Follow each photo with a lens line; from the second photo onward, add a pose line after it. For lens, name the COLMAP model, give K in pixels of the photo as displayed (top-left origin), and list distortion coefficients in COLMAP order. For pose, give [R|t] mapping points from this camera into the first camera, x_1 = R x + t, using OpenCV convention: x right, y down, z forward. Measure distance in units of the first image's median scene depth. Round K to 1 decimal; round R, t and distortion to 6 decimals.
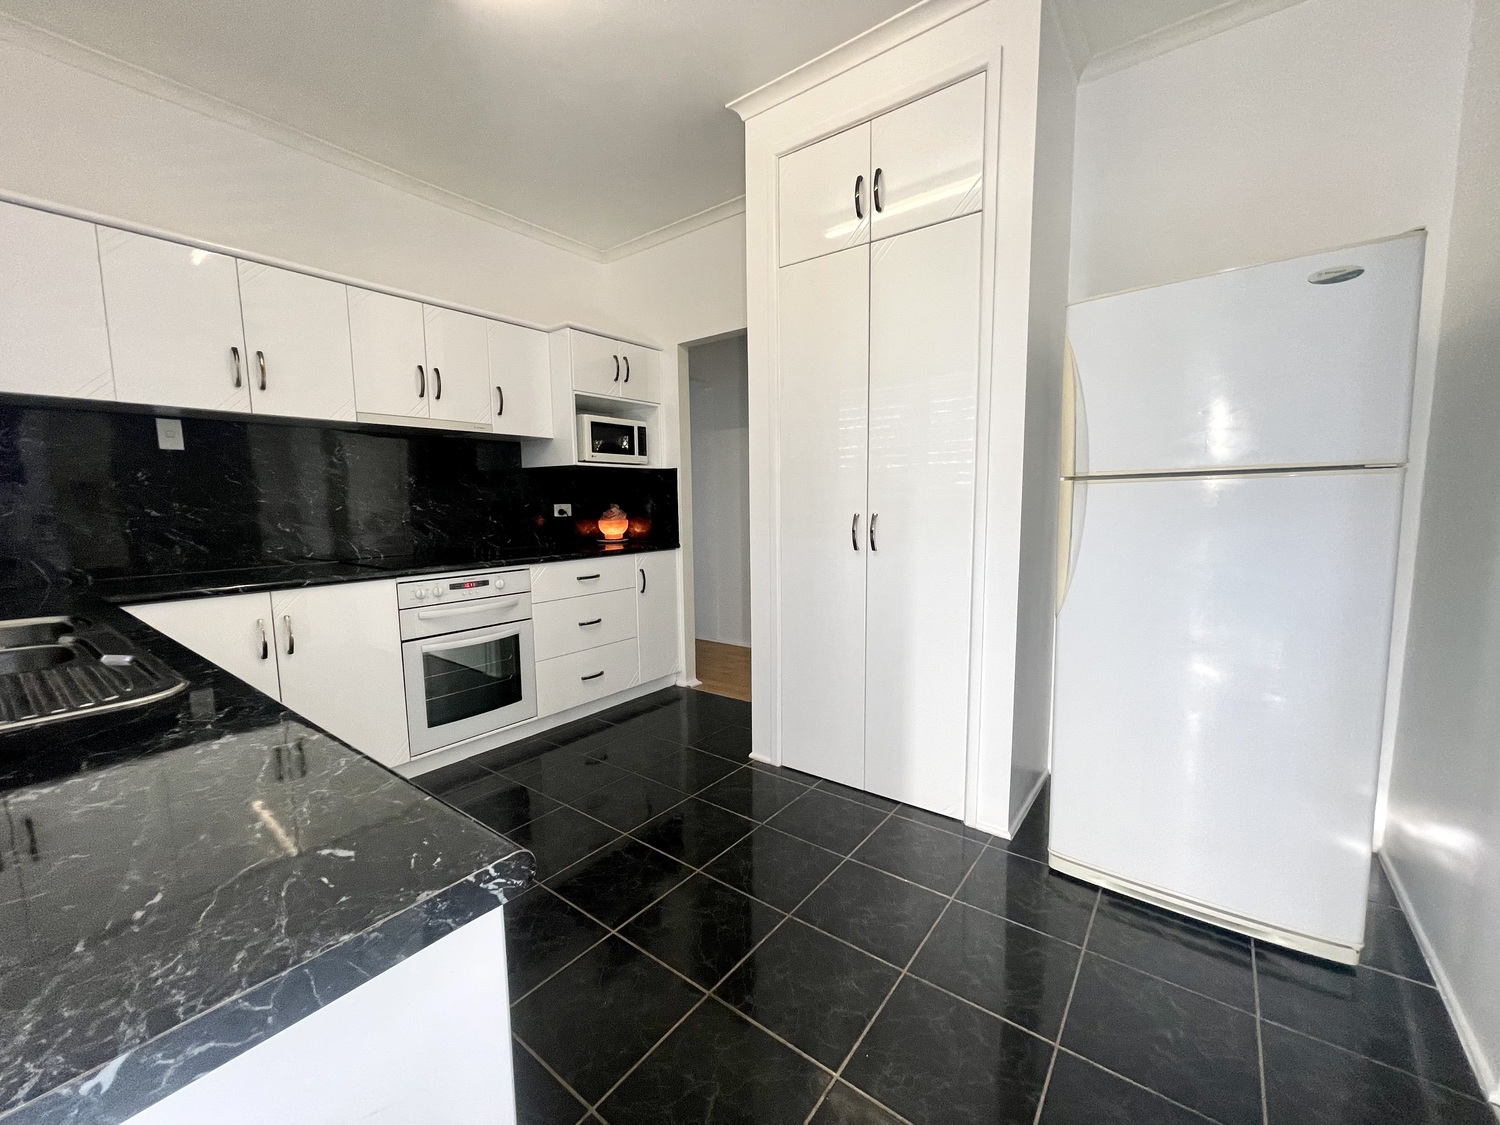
lens RADIAL K [[603.3, 0, 751.4], [0, 603.3, 569.9], [0, 0, 1]] dist [0.003203, -0.003236]
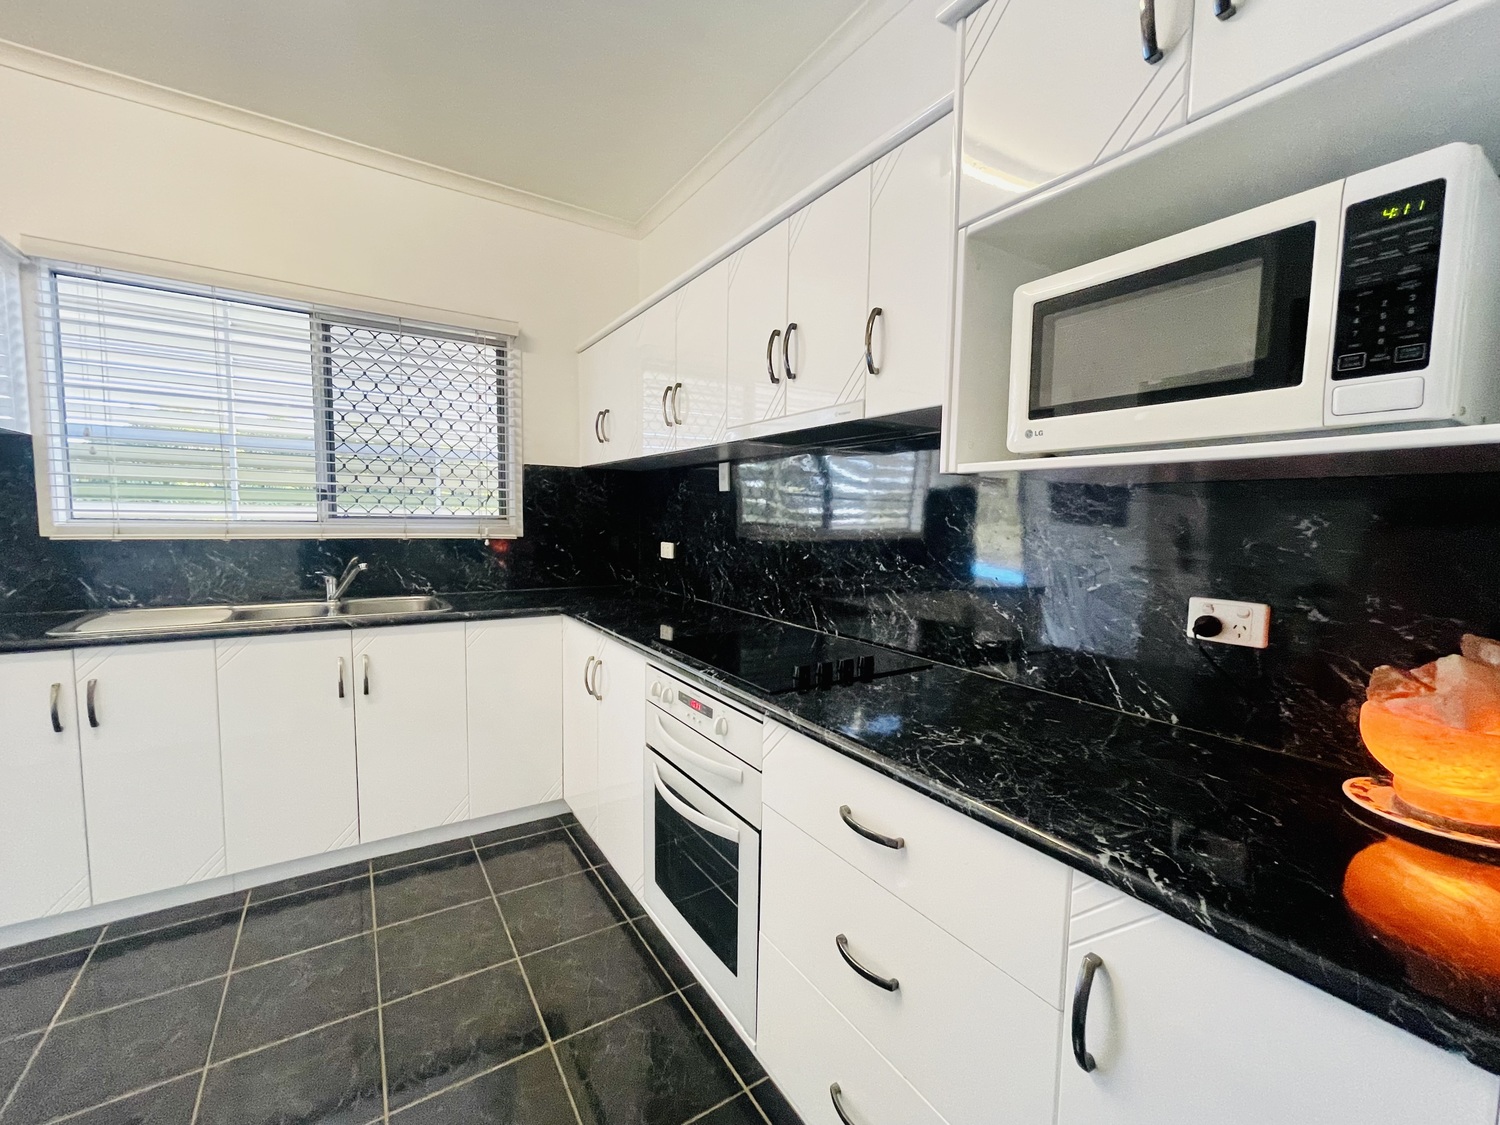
lens RADIAL K [[603.3, 0, 751.4], [0, 603.3, 569.9], [0, 0, 1]] dist [0.003203, -0.003236]
pose [[-0.318570, 0.090725, -0.943548, 0.033333], [-0.125003, 0.982695, 0.136694, -0.141223], [0.939621, 0.161493, -0.301716, 0.914684]]
